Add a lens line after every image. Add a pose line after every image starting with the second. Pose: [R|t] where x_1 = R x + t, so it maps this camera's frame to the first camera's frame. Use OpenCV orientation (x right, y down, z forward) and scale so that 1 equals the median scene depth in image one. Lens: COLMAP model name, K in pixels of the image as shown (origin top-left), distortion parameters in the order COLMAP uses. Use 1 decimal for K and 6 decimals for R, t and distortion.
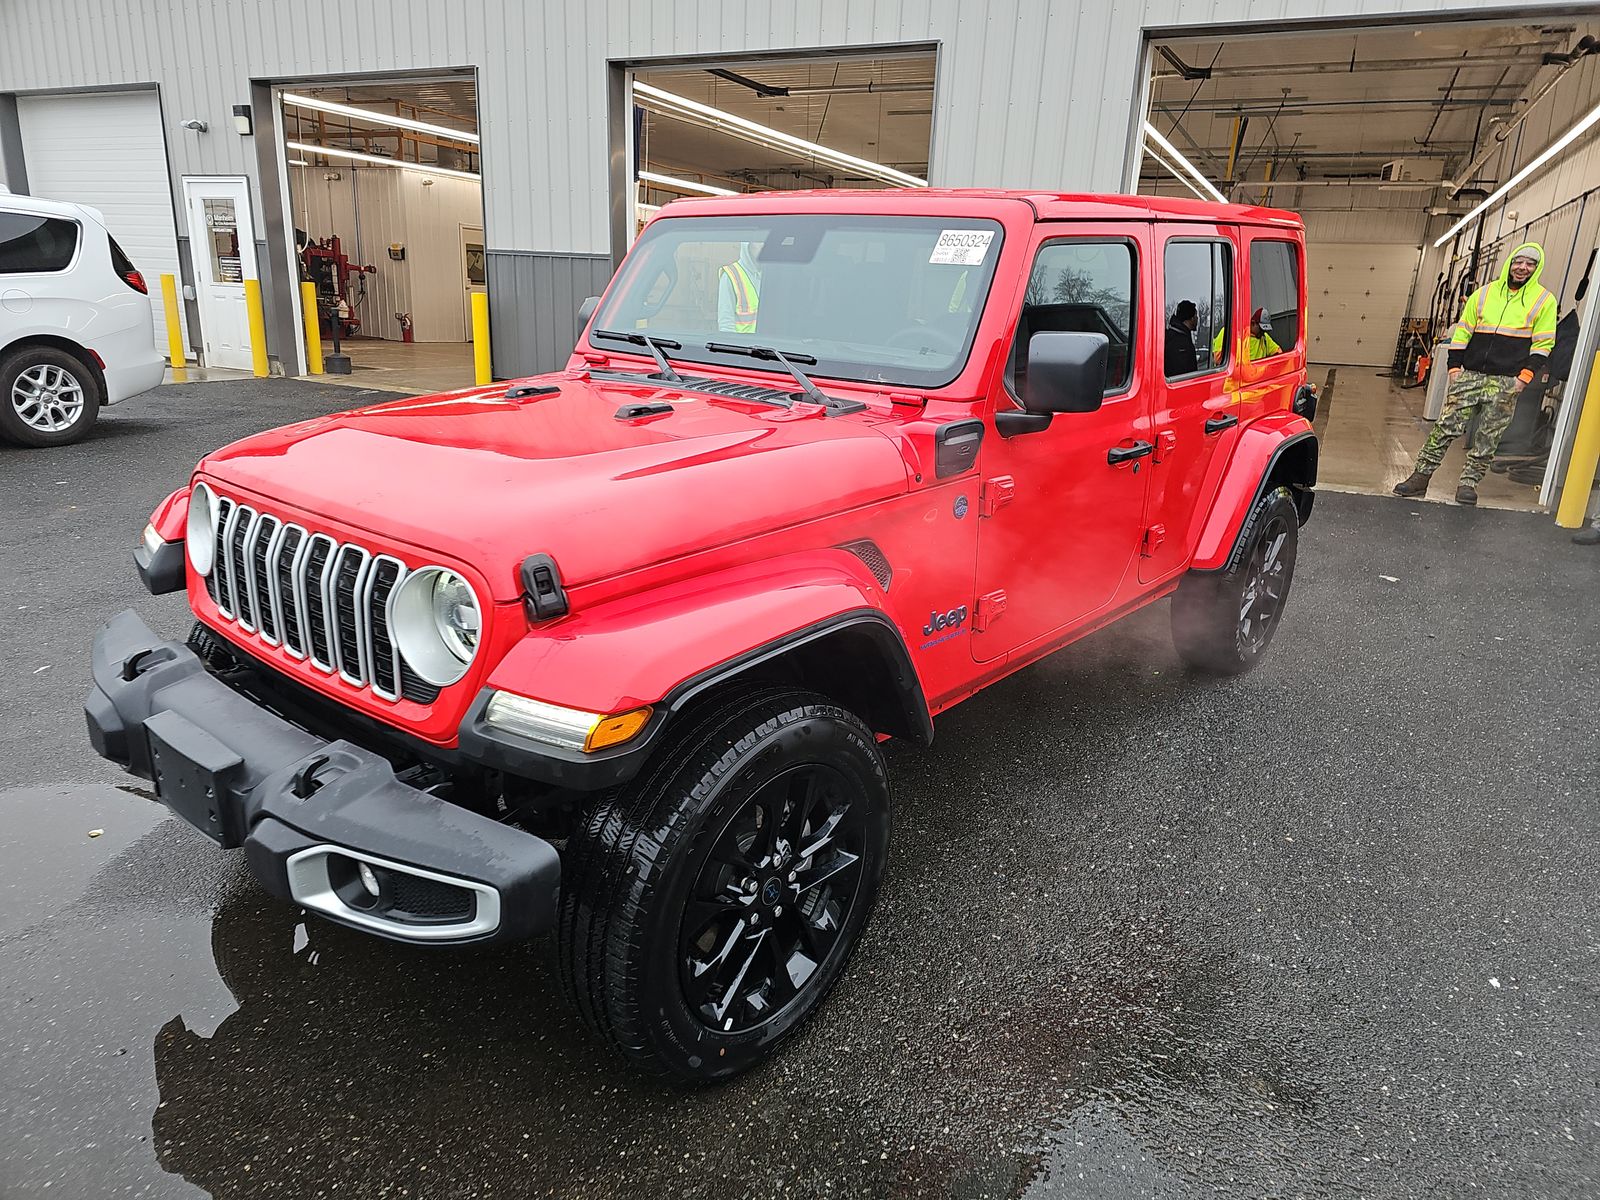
lens RADIAL K [[1066.1, 0, 800.0], [0, 1066.1, 600.0], [0, 0, 1]] dist [-0.020351, -0.002431]
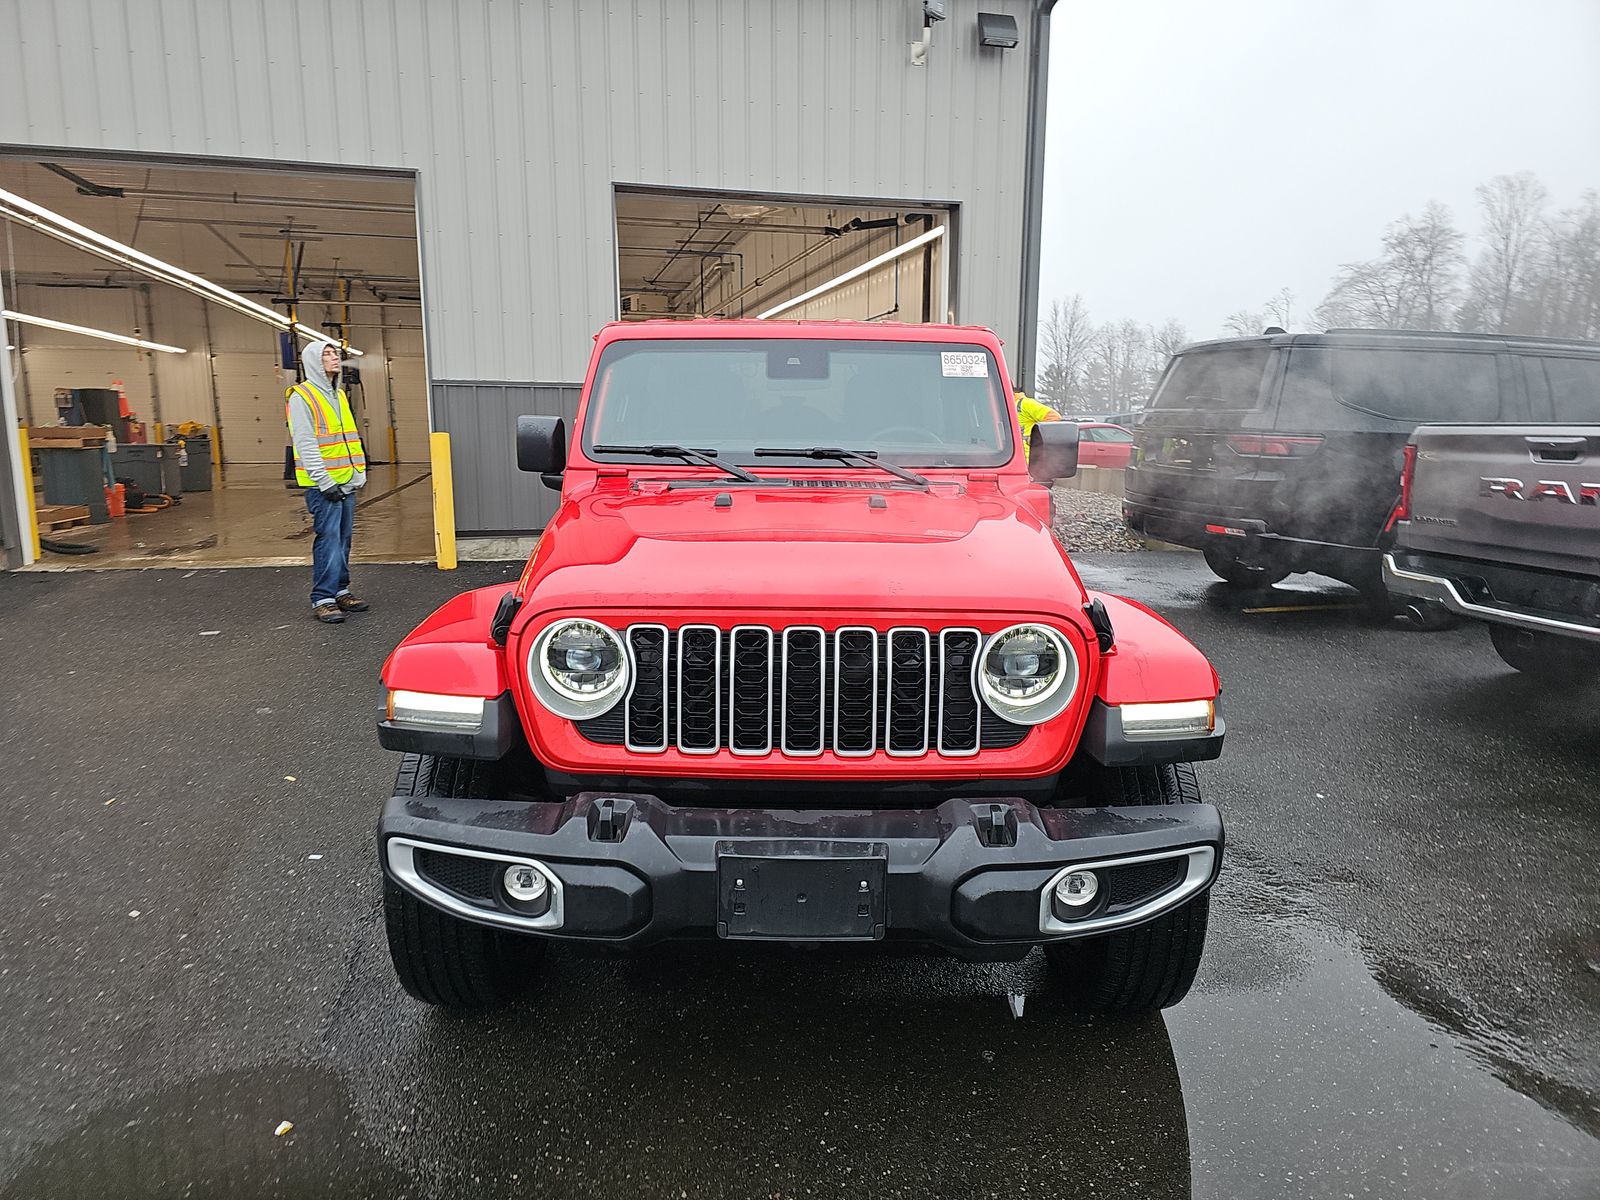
lens RADIAL K [[1012.5, 0, 800.0], [0, 1012.5, 600.0], [0, 0, 1]] dist [0.051728, -0.038275]
pose [[0.754379, -0.149683, 0.639145, -0.761817], [0.210119, 0.977490, -0.019081, -0.053946], [-0.621902, 0.148691, 0.768849, 0.166259]]
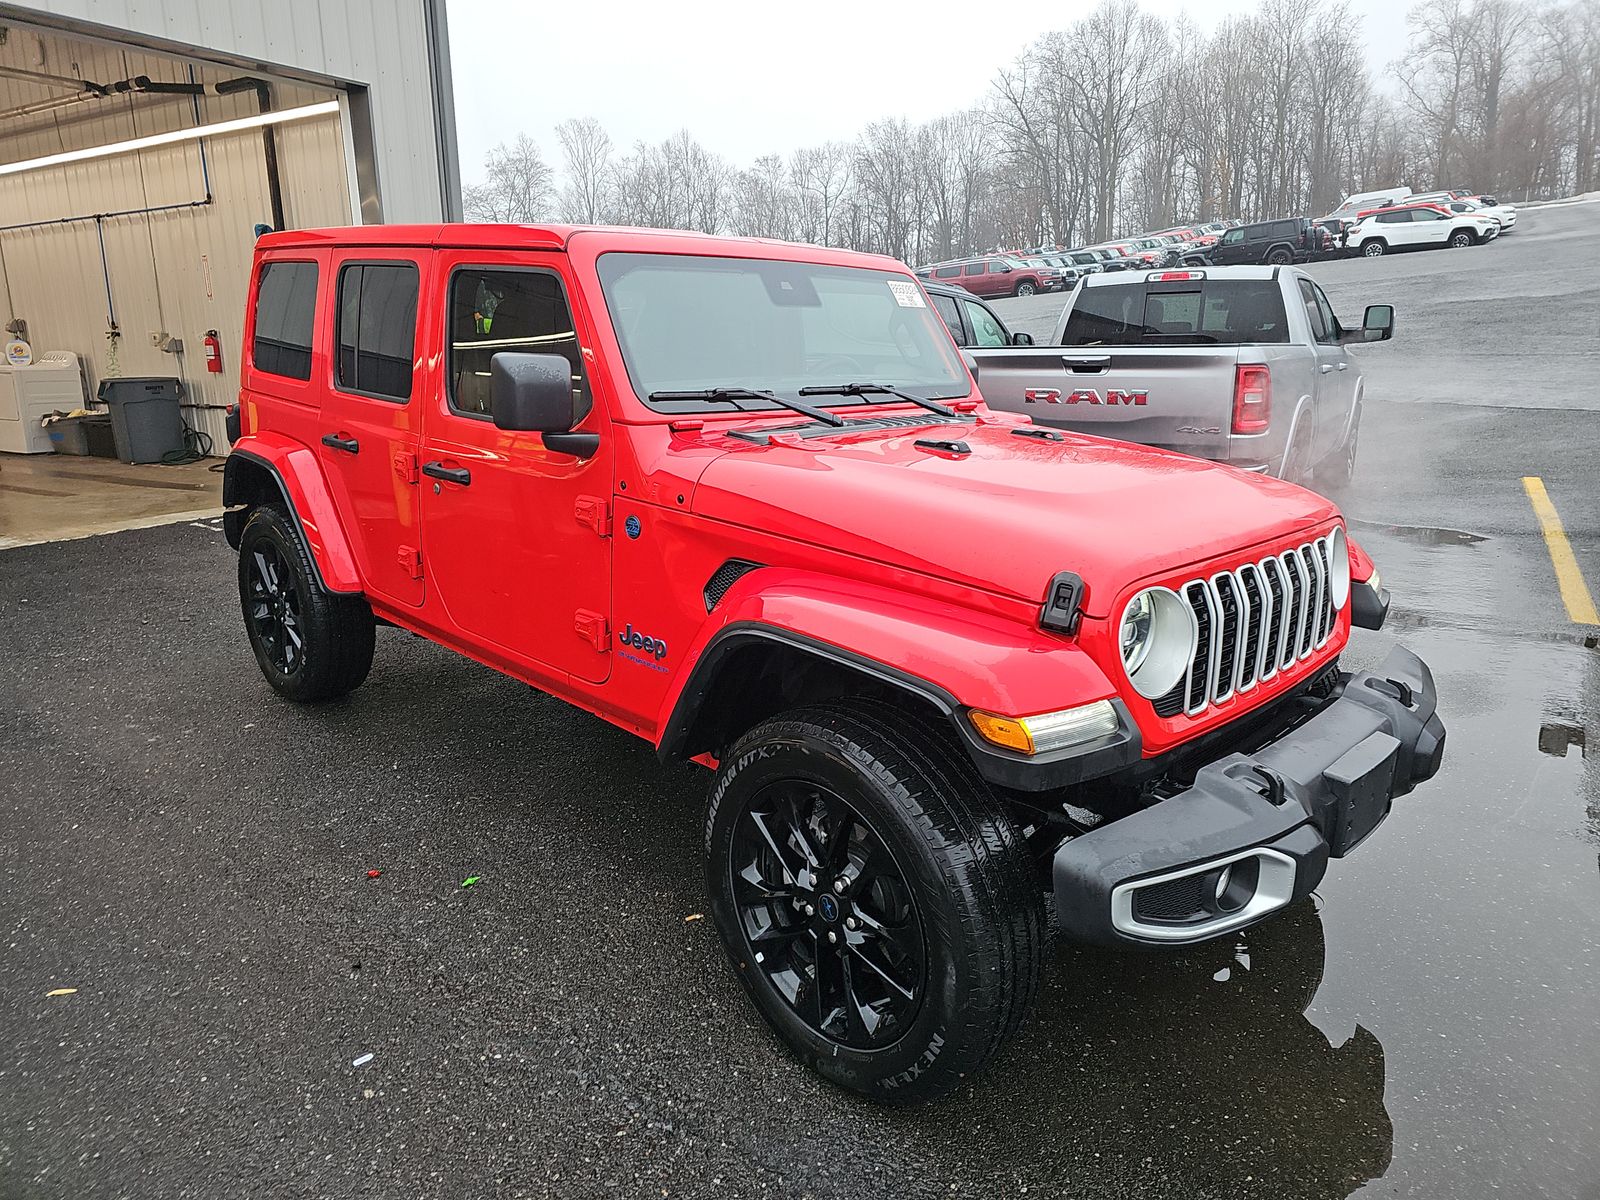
lens RADIAL K [[1012.5, 0, 800.0], [0, 1012.5, 600.0], [0, 0, 1]] dist [0.051728, -0.038275]
pose [[0.082690, -0.287065, 0.954336, -1.046936], [0.291256, 0.922767, 0.252332, -0.297449], [-0.953065, 0.257090, 0.159913, 0.898606]]
